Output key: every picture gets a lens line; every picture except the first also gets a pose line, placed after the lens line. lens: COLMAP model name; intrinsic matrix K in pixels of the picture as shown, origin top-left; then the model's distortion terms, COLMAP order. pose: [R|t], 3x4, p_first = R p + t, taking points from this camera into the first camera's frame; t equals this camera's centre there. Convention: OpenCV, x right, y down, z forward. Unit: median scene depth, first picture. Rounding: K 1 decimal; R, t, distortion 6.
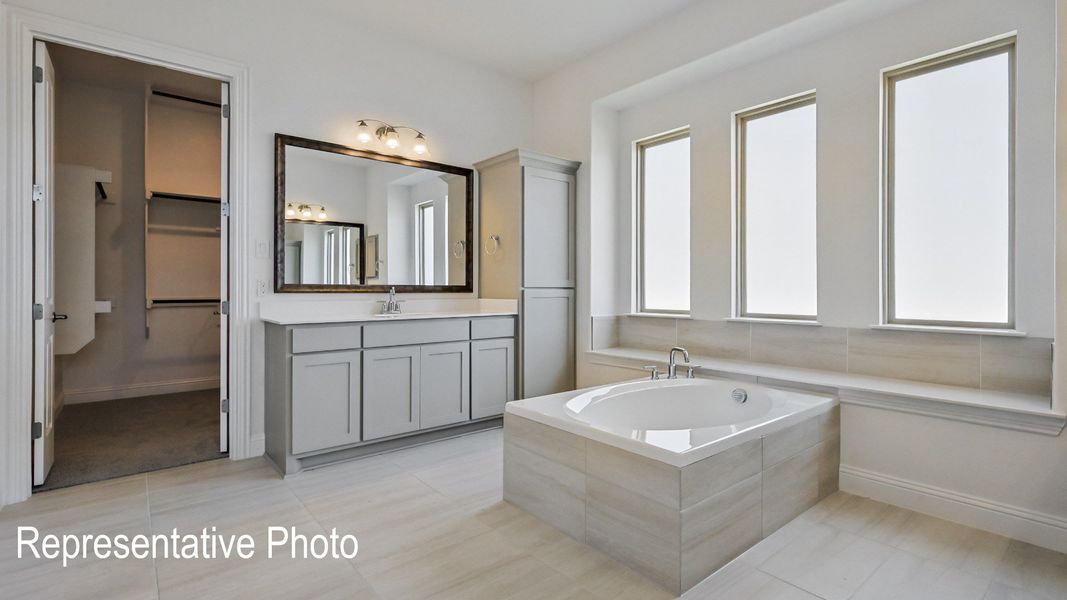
lens RADIAL K [[496.8, 0, 526.1], [0, 496.8, 294.0], [0, 0, 1]] dist [-0.003079, 0.000739]
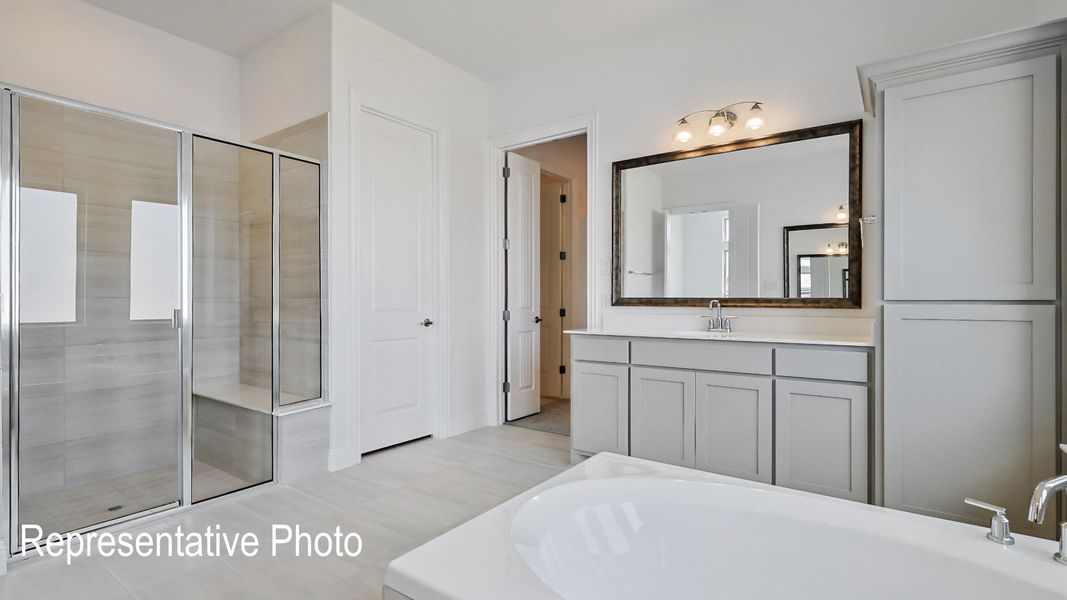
lens RADIAL K [[496.8, 0, 527.9], [0, 496.8, 299.5], [0, 0, 1]] dist [-0.003079, 0.000739]
pose [[0.252289, -0.006339, -0.967631, 0.458111], [-0.013775, 0.999854, -0.010142, -0.002603], [0.967554, 0.015888, 0.252165, 0.473937]]
